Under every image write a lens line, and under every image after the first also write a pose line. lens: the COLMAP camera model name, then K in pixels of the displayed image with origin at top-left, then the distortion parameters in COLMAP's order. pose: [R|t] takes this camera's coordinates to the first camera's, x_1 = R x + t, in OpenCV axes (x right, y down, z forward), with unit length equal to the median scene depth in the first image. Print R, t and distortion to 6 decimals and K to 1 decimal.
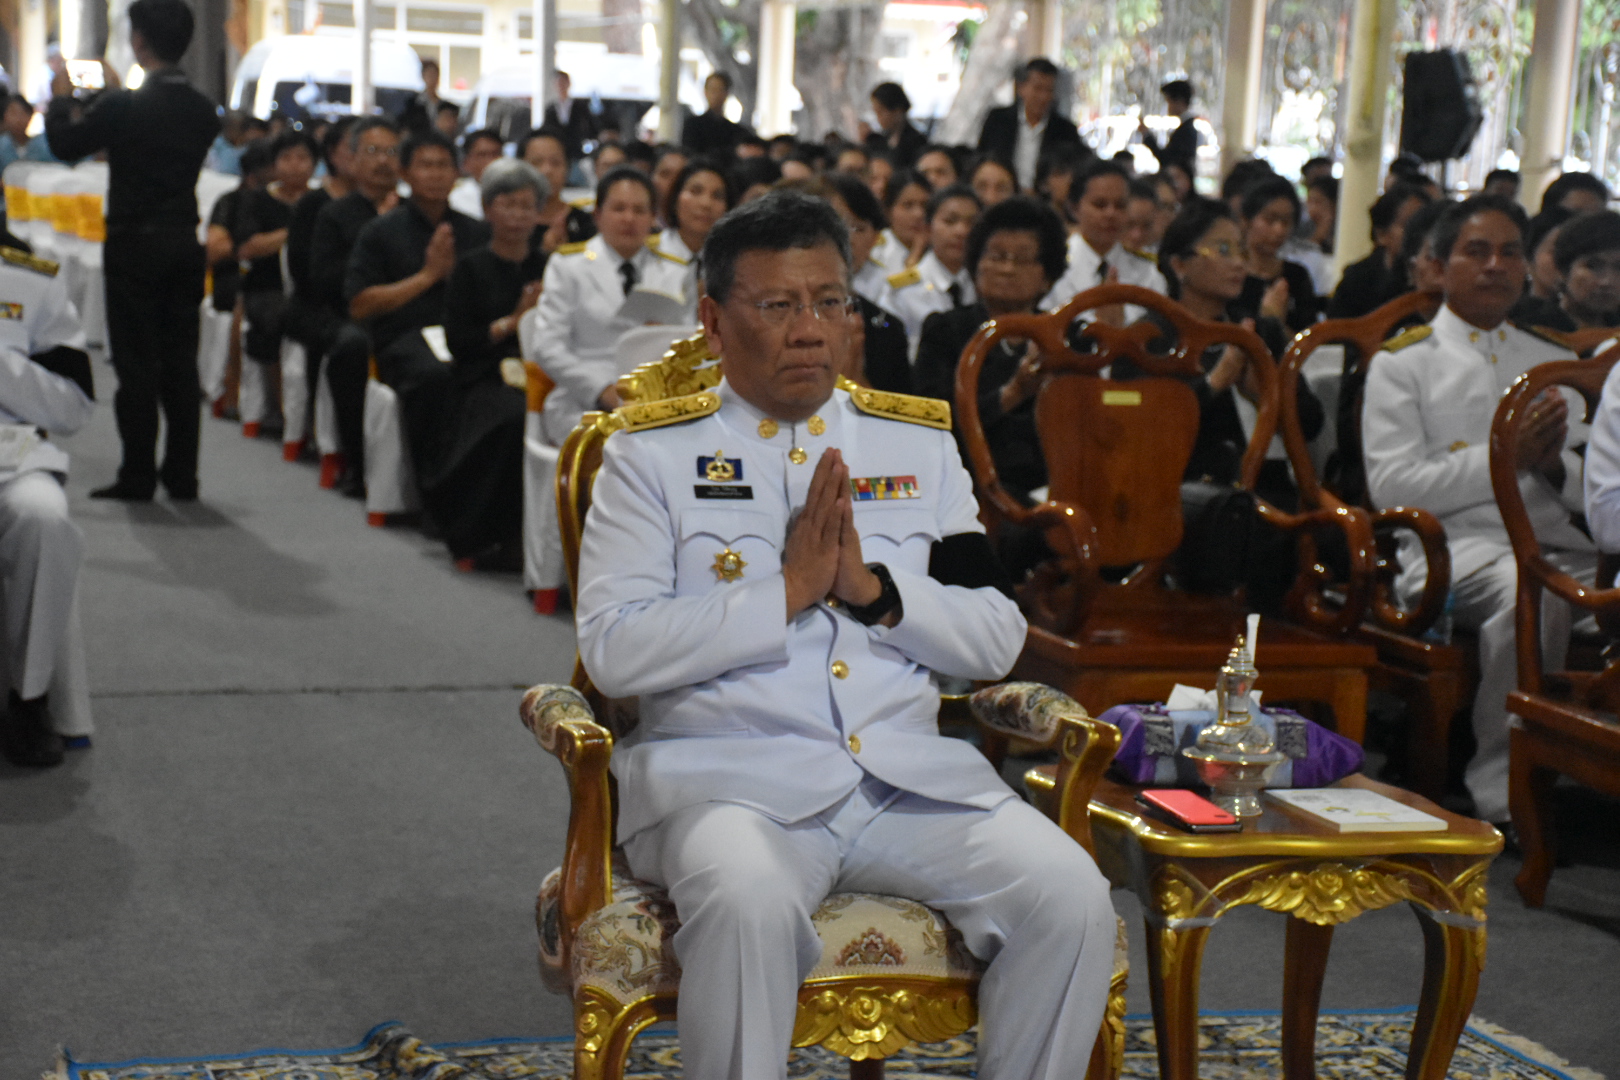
lens RADIAL K [[3561.8, 0, 818.2], [0, 3561.8, 515.0], [0, 0, 1]] dist [0.508098, 0.749377]
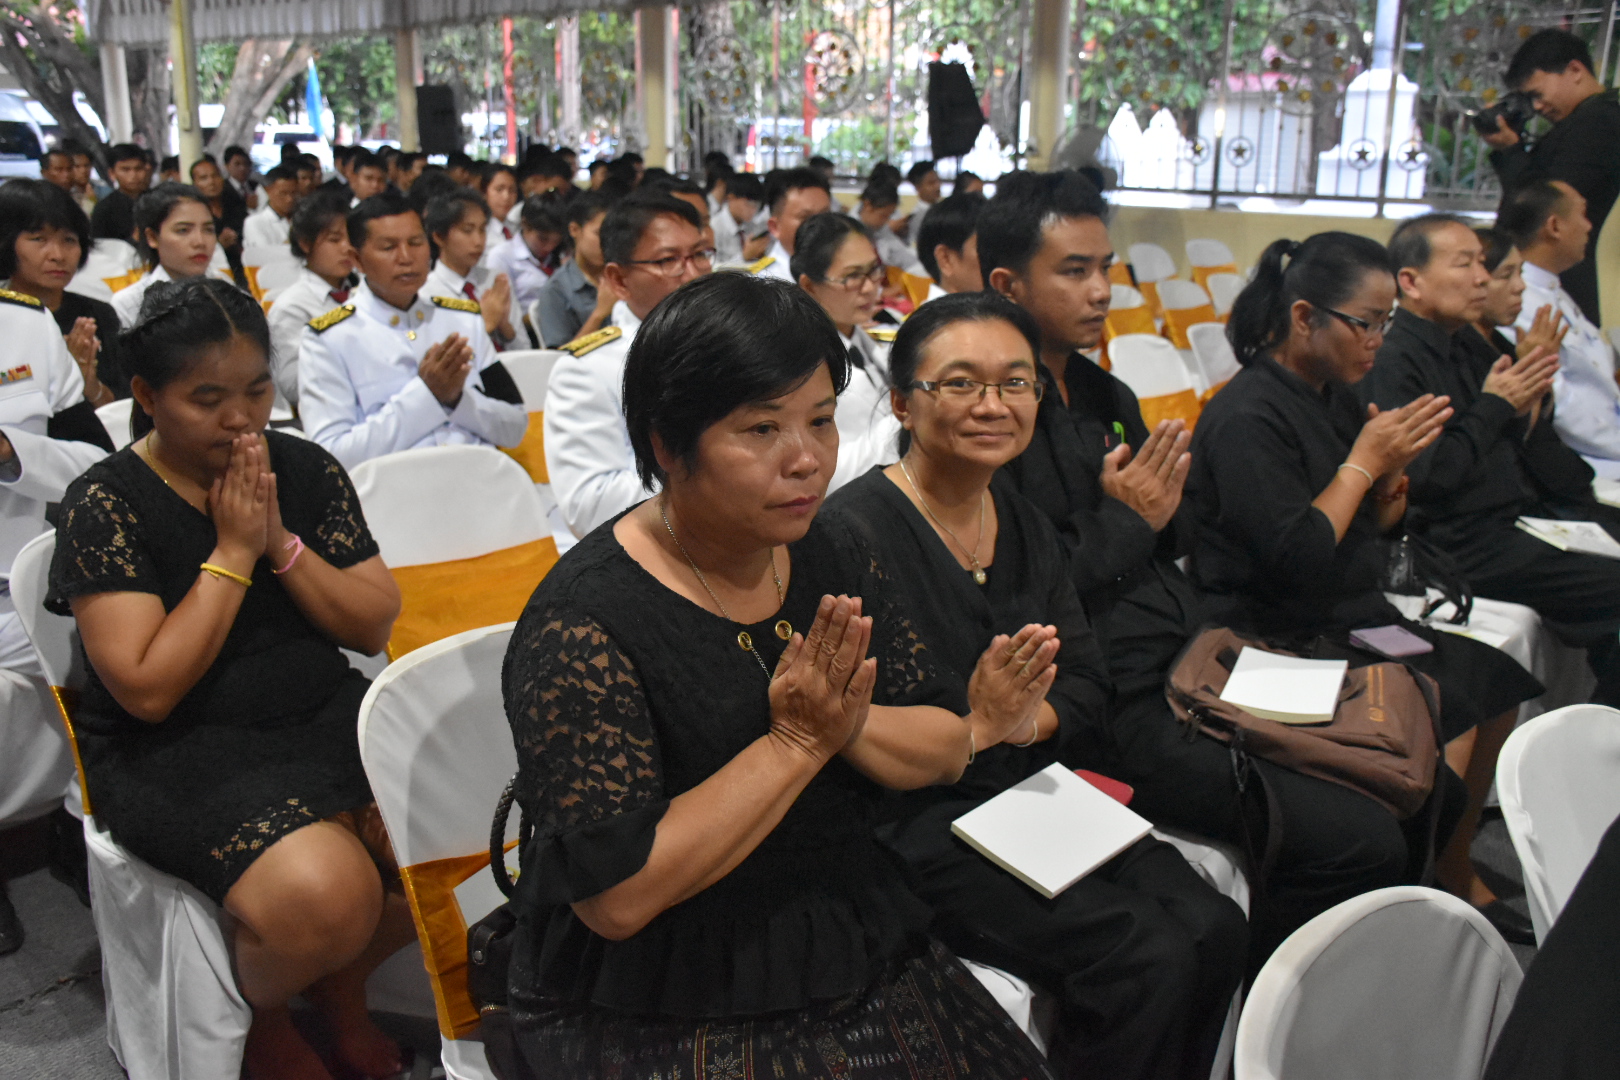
lens RADIAL K [[1530.5, 0, 753.8], [0, 1530.5, 536.0], [0, 0, 1]] dist [-0.121506, 0.291129]
pose [[0.885913, -0.147961, 0.439619, -0.039834], [0.076224, 0.981314, 0.176672, -0.024290], [-0.457545, -0.123006, 0.880637, 0.203897]]
